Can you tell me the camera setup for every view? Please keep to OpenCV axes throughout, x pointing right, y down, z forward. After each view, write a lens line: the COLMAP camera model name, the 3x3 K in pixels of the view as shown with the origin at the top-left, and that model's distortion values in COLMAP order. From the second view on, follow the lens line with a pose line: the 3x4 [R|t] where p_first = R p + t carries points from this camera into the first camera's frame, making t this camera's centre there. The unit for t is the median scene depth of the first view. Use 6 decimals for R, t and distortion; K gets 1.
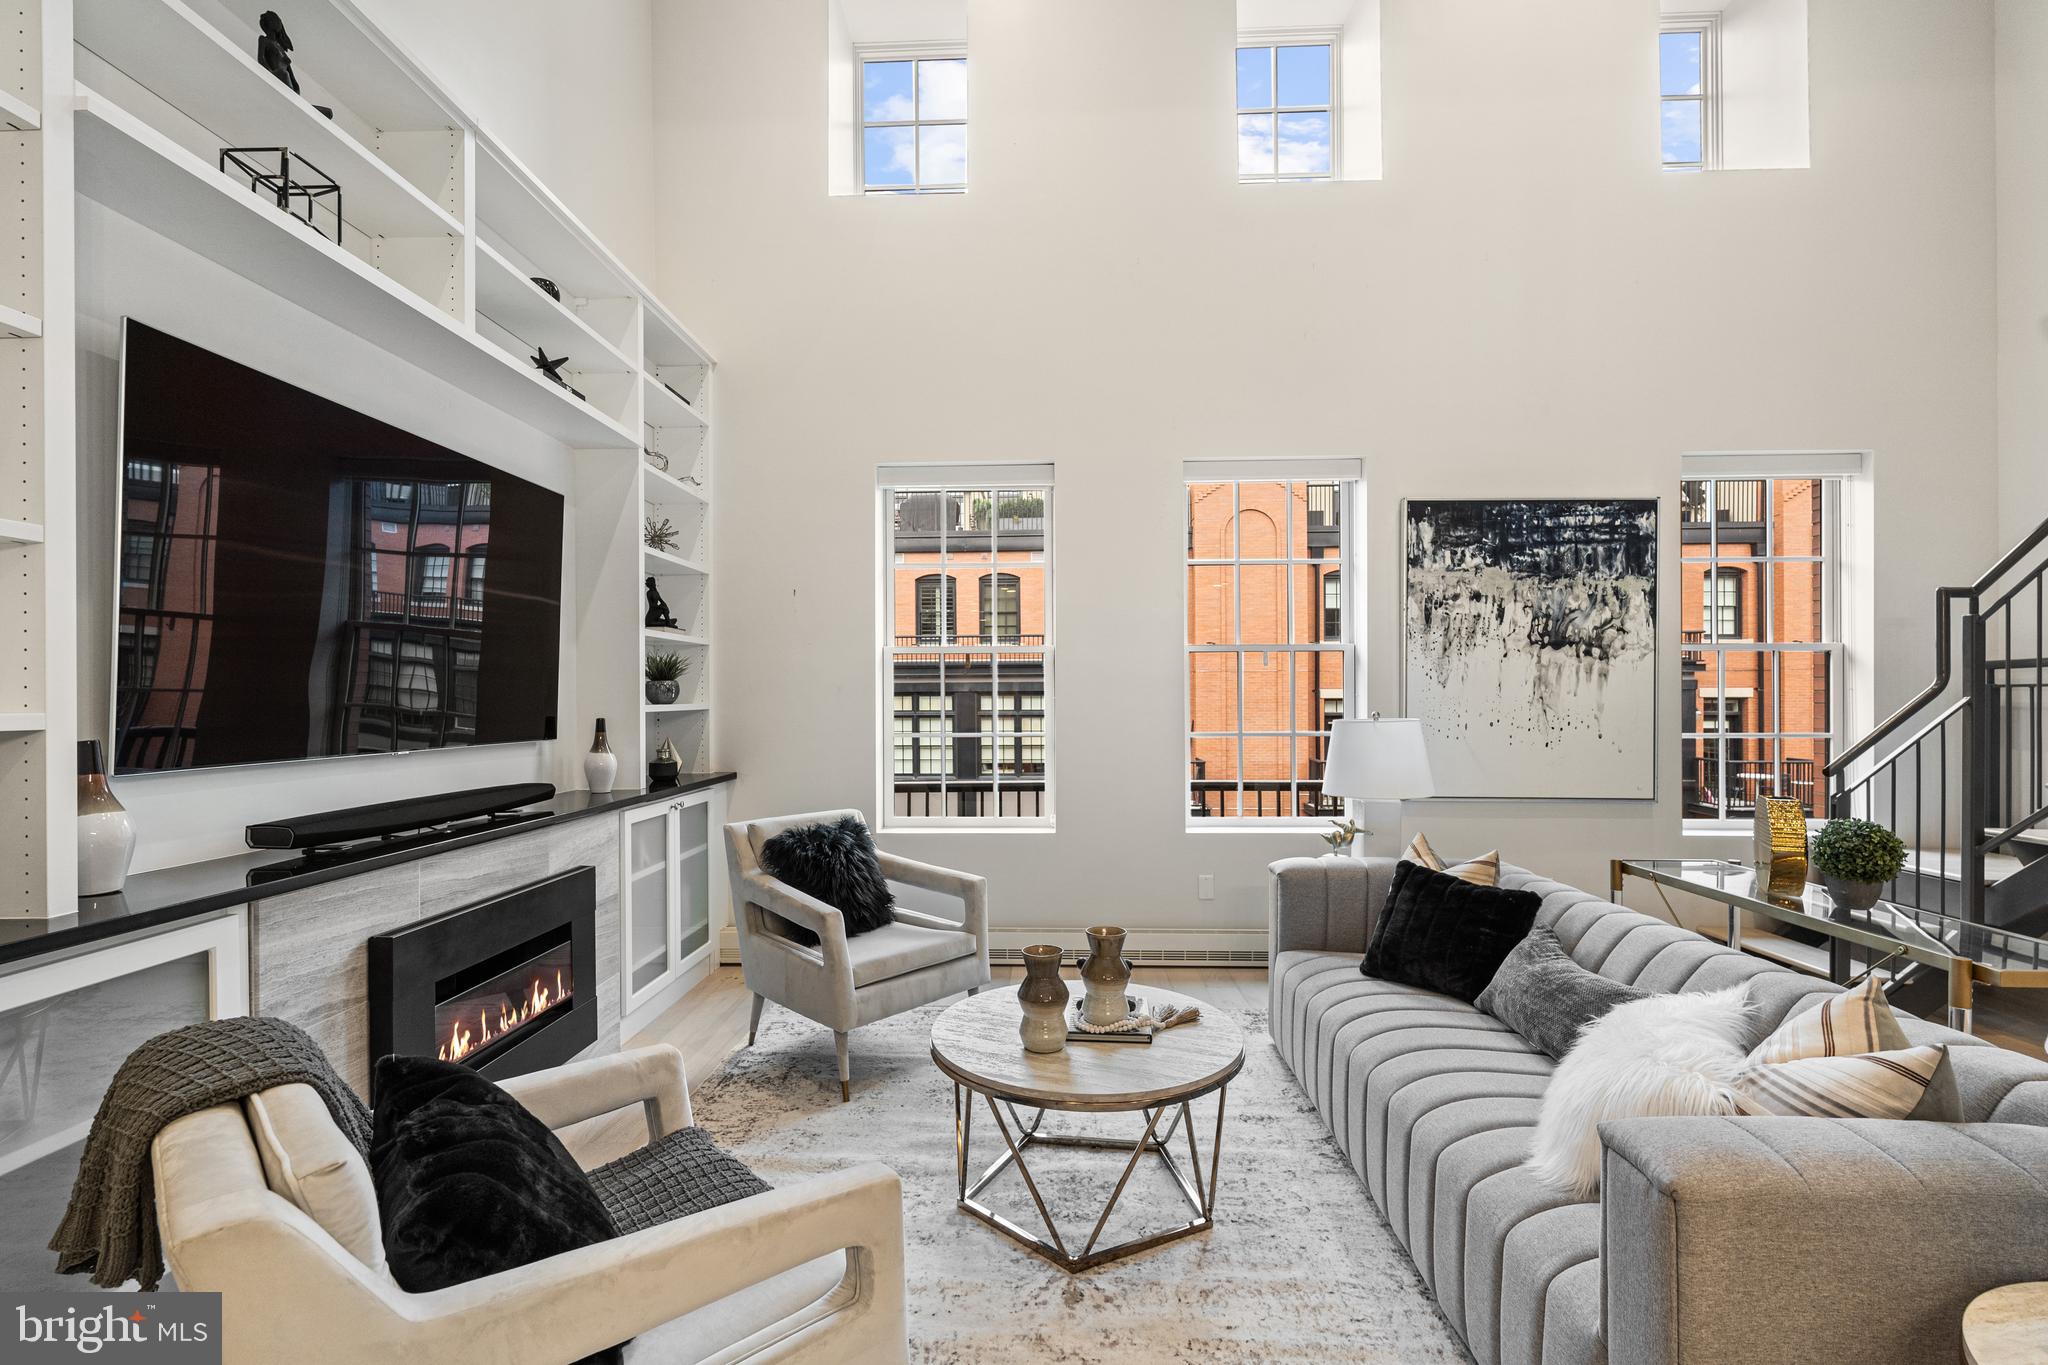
lens RADIAL K [[929.4, 0, 1018.6], [0, 929.4, 702.3], [0, 0, 1]] dist [0.005814, -0.001436]
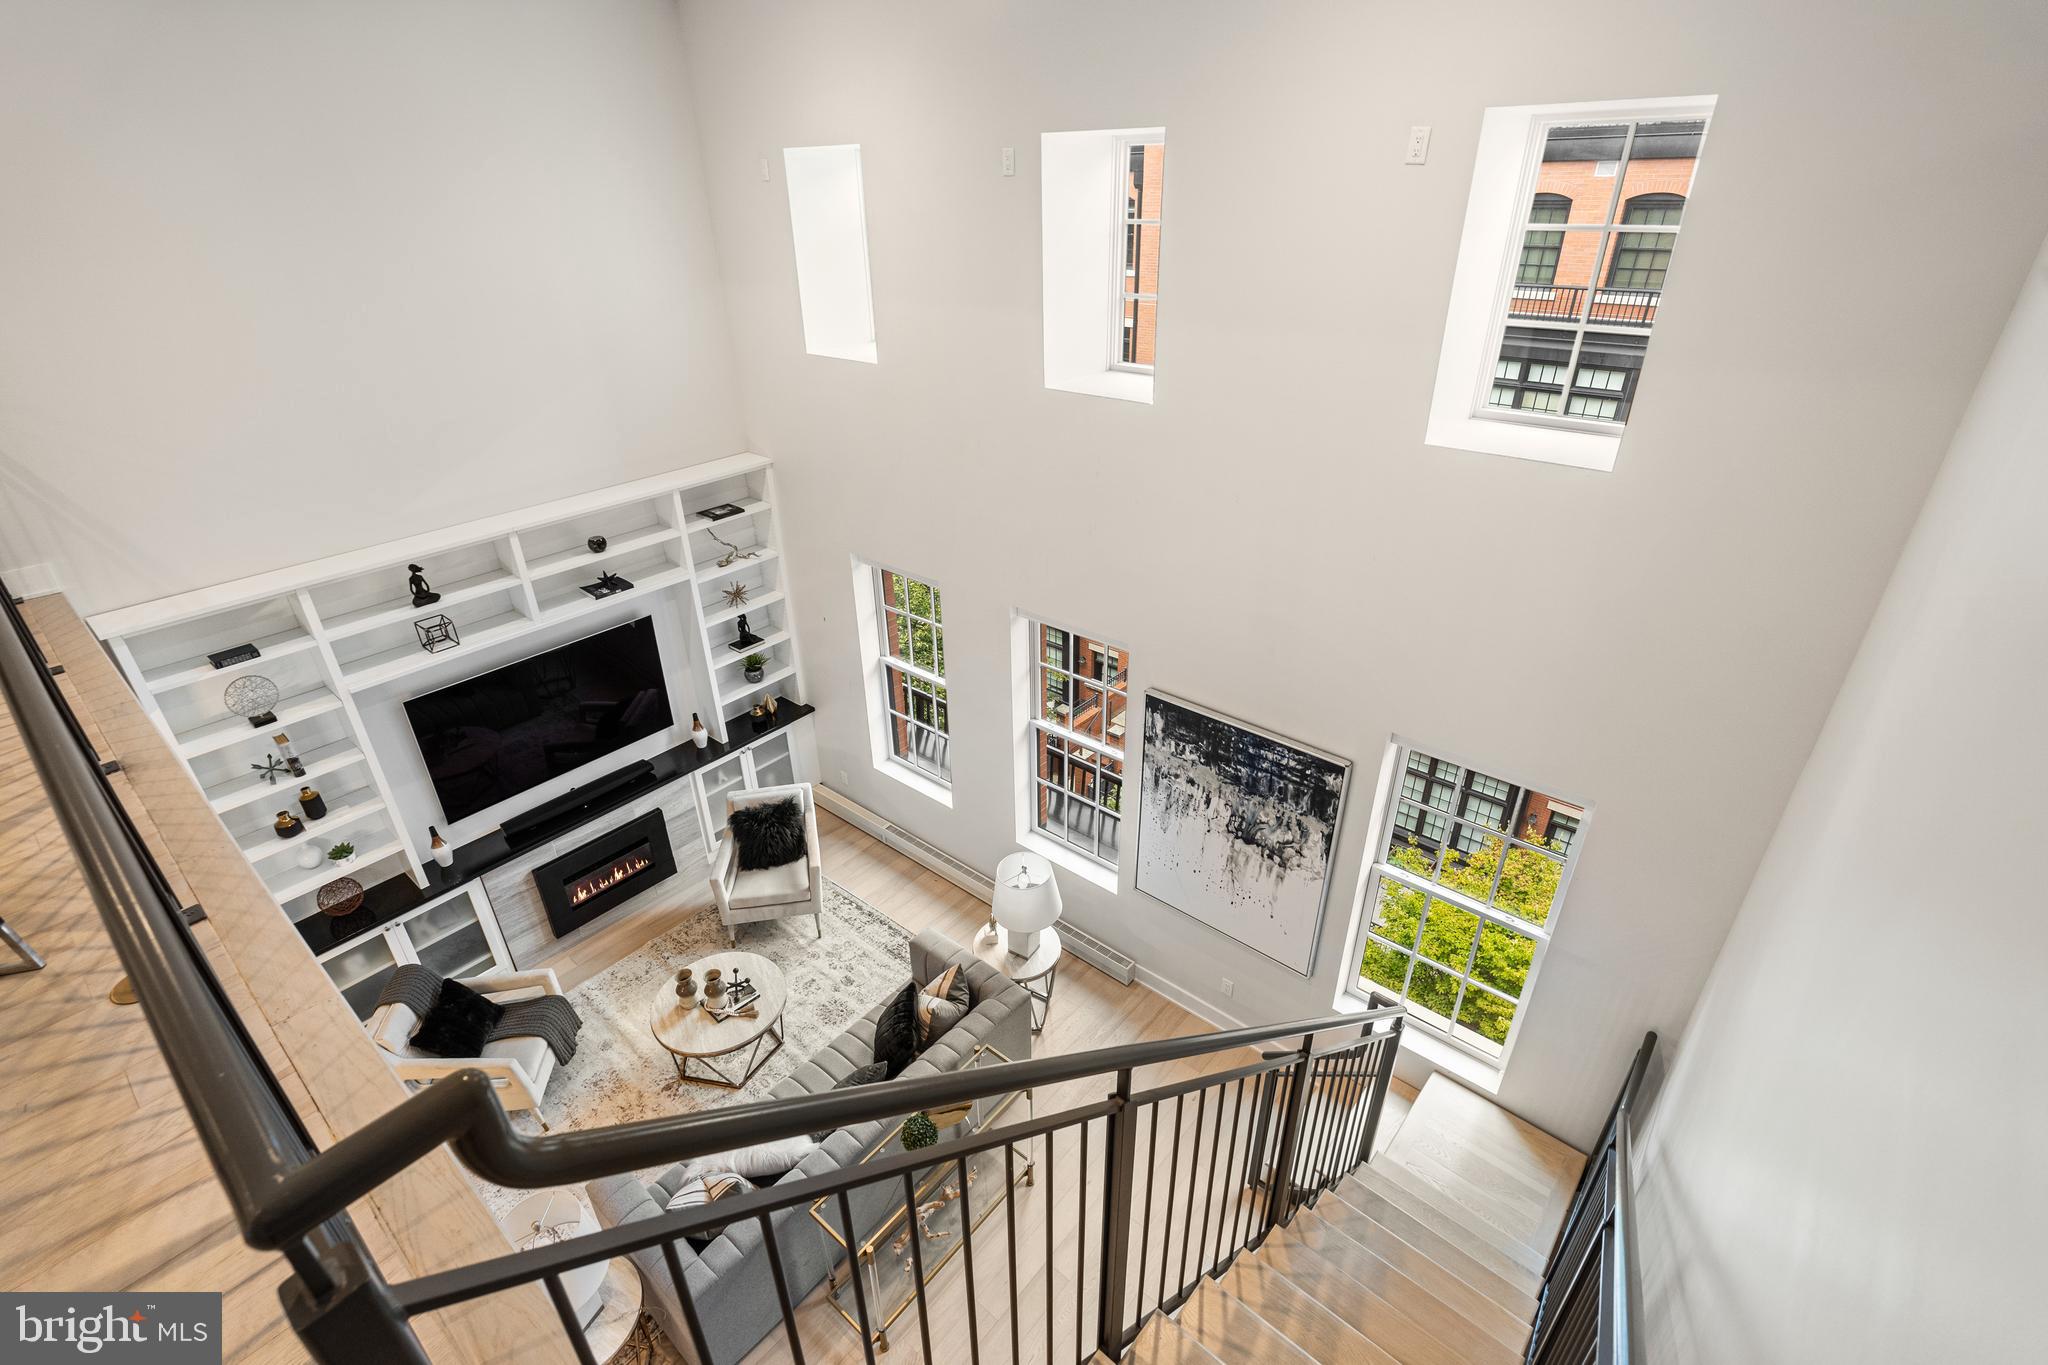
lens RADIAL K [[929.4, 0, 1006.3], [0, 929.4, 698.9], [0, 0, 1]] dist [0.005814, -0.001436]
pose [[0.776720, 0.295228, -0.556369, 0.940894], [0.017748, 0.872732, 0.487878, -0.791896], [0.629596, -0.388819, 0.672628, 0.095959]]
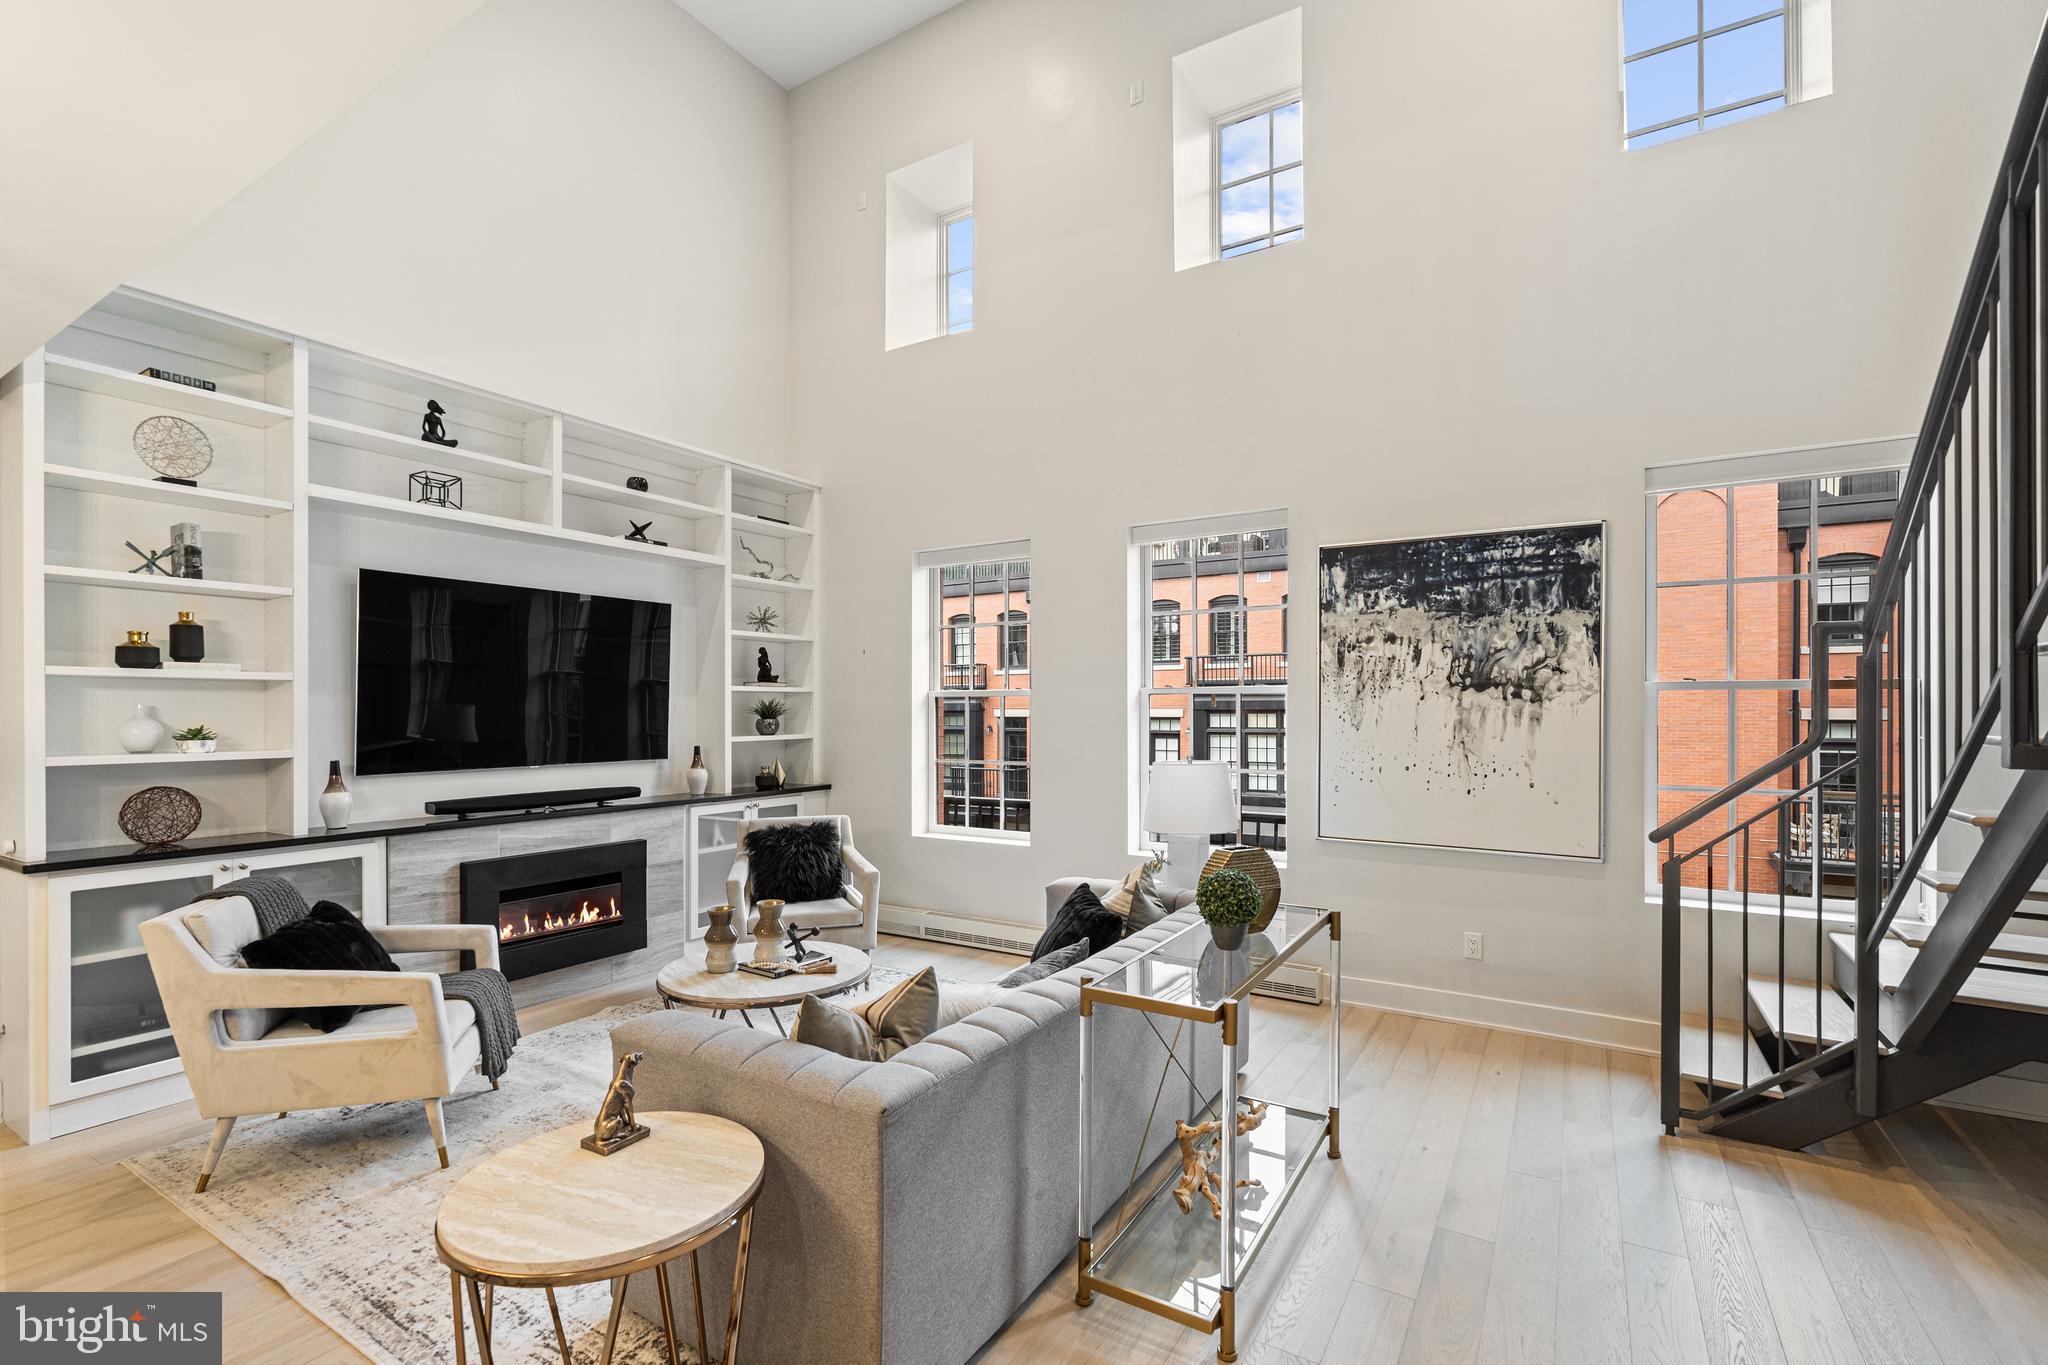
lens RADIAL K [[929.4, 0, 1009.0], [0, 929.4, 713.8], [0, 0, 1]] dist [0.005814, -0.001436]
pose [[0.864157, 0.004011, -0.503206, 0.641311], [-0.003538, 0.999992, 0.001895, -0.034403], [0.503209, 0.000142, 0.864164, -0.057034]]
